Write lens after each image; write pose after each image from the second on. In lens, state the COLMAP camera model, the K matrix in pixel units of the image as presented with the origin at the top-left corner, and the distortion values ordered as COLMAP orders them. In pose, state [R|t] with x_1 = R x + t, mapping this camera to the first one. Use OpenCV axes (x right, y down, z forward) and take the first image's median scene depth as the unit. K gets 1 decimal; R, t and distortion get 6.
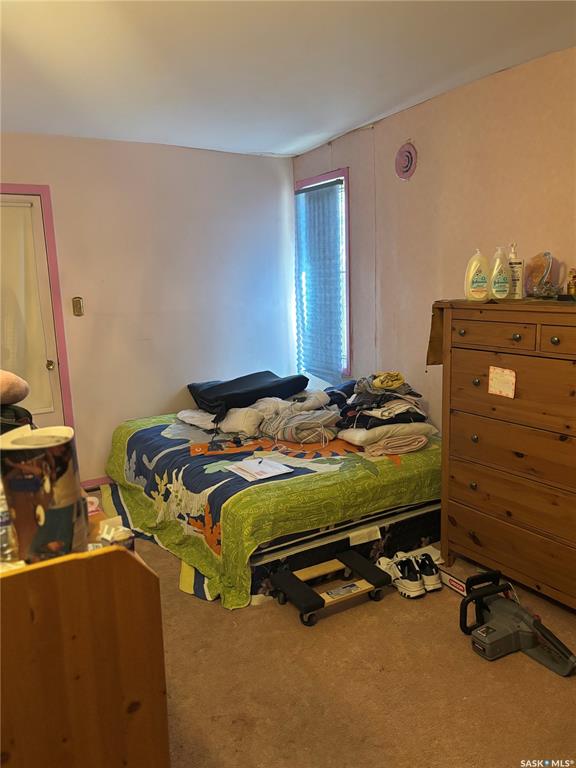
lens RADIAL K [[593.4, 0, 287.8], [0, 593.4, 384.8], [0, 0, 1]] dist [0.005513, 0.000094]
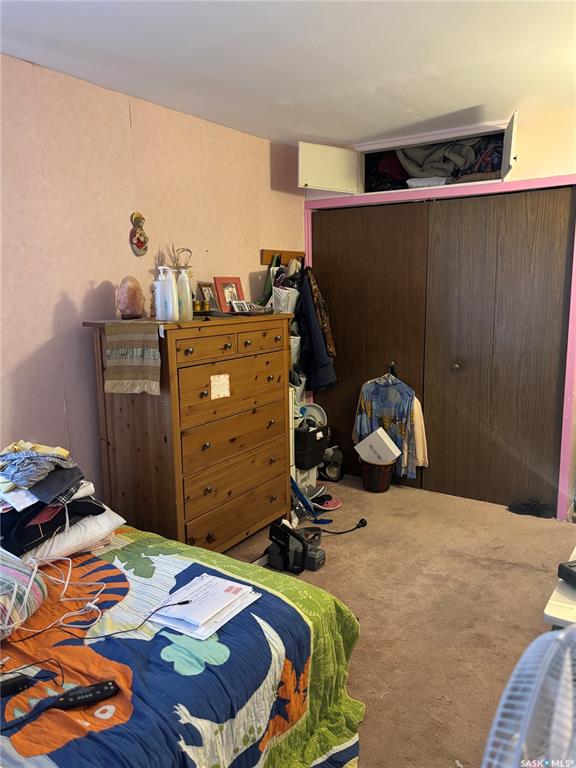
lens RADIAL K [[593.4, 0, 287.5], [0, 593.4, 383.5], [0, 0, 1]] dist [0.005513, 0.000094]
pose [[-0.412321, -0.122621, 0.902749, -0.687920], [0.189370, 0.957722, 0.216581, -0.219355], [-0.891140, 0.260254, -0.371668, 1.217850]]
